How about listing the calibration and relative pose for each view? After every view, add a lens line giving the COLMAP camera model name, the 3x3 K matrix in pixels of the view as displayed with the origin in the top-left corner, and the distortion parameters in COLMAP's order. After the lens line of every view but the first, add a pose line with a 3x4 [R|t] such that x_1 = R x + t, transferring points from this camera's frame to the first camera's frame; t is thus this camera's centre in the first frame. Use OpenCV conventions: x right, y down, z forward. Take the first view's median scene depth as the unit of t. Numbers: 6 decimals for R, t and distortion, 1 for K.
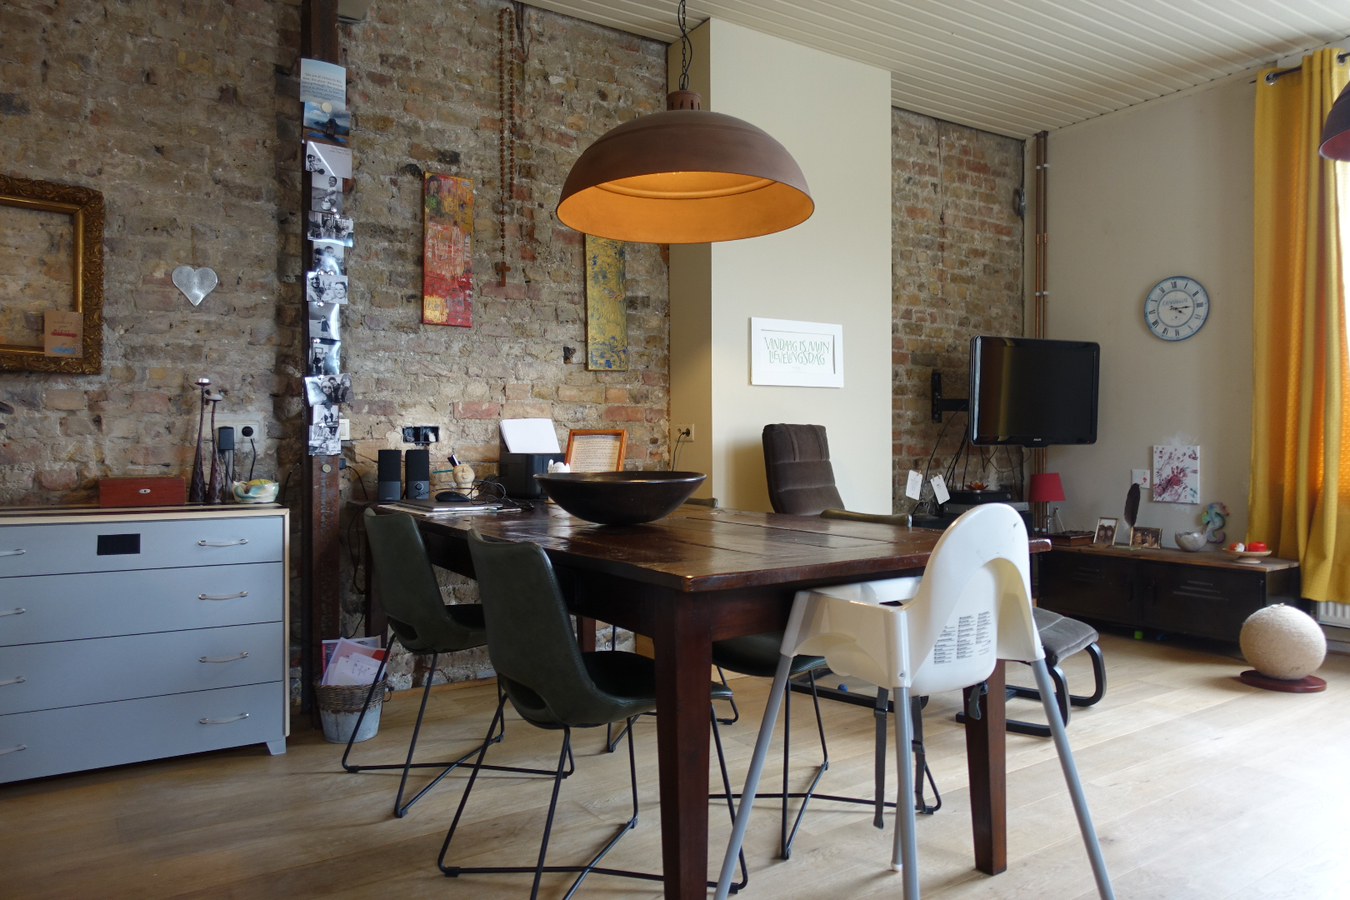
lens RADIAL K [[925.7, 0, 678.6], [0, 925.7, 462.1], [0, 0, 1]] dist [-0.001256, 0.001332]
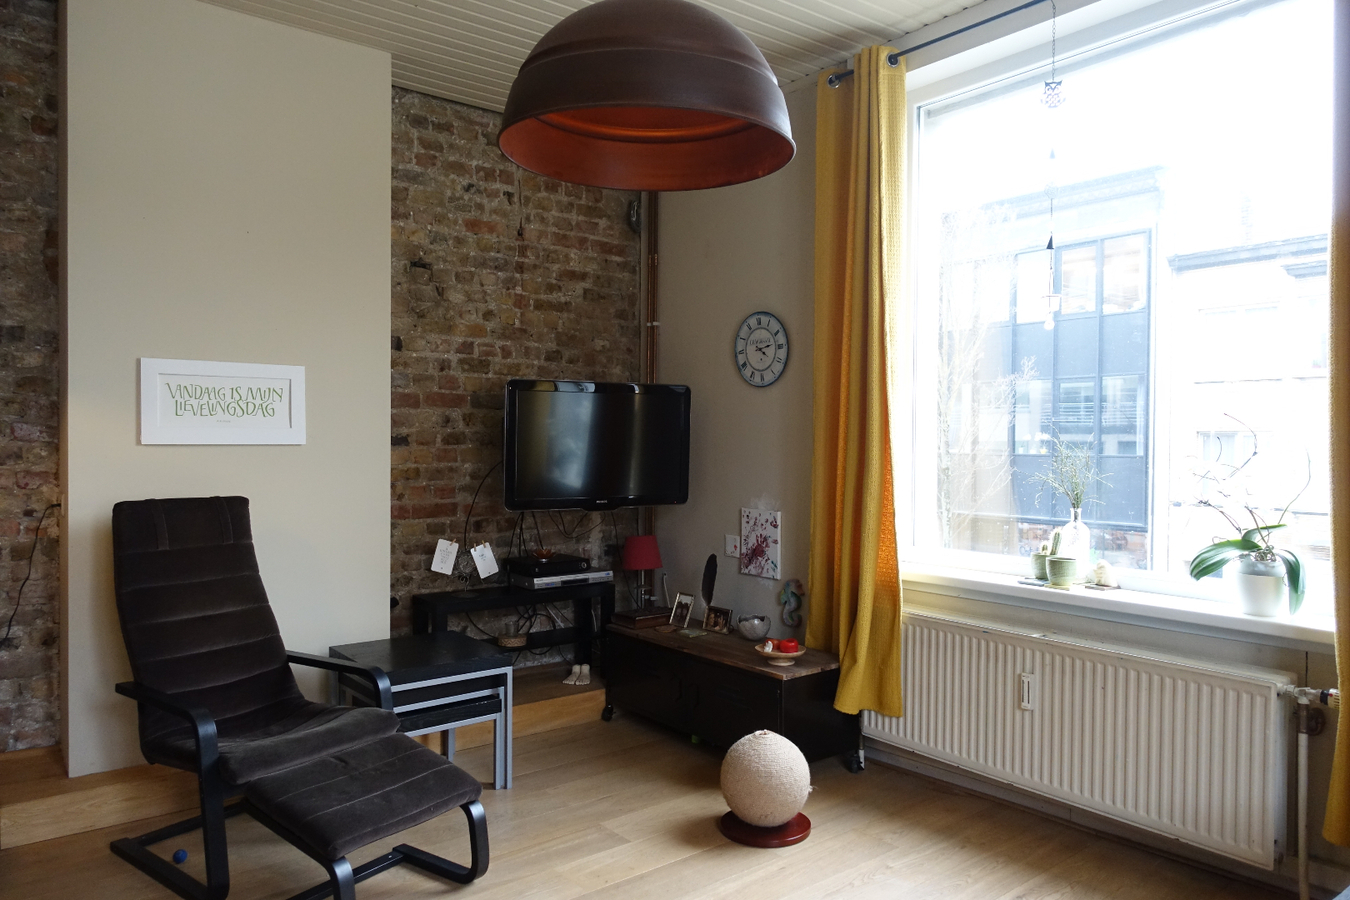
lens RADIAL K [[925.7, 0, 678.6], [0, 925.7, 462.1], [0, 0, 1]] dist [-0.001256, 0.001332]
pose [[0.995933, 0.008750, 0.089674, 0.366154], [-0.008794, 0.999961, 0.000099, -0.058168], [-0.089669, -0.000888, 0.995971, 0.149431]]
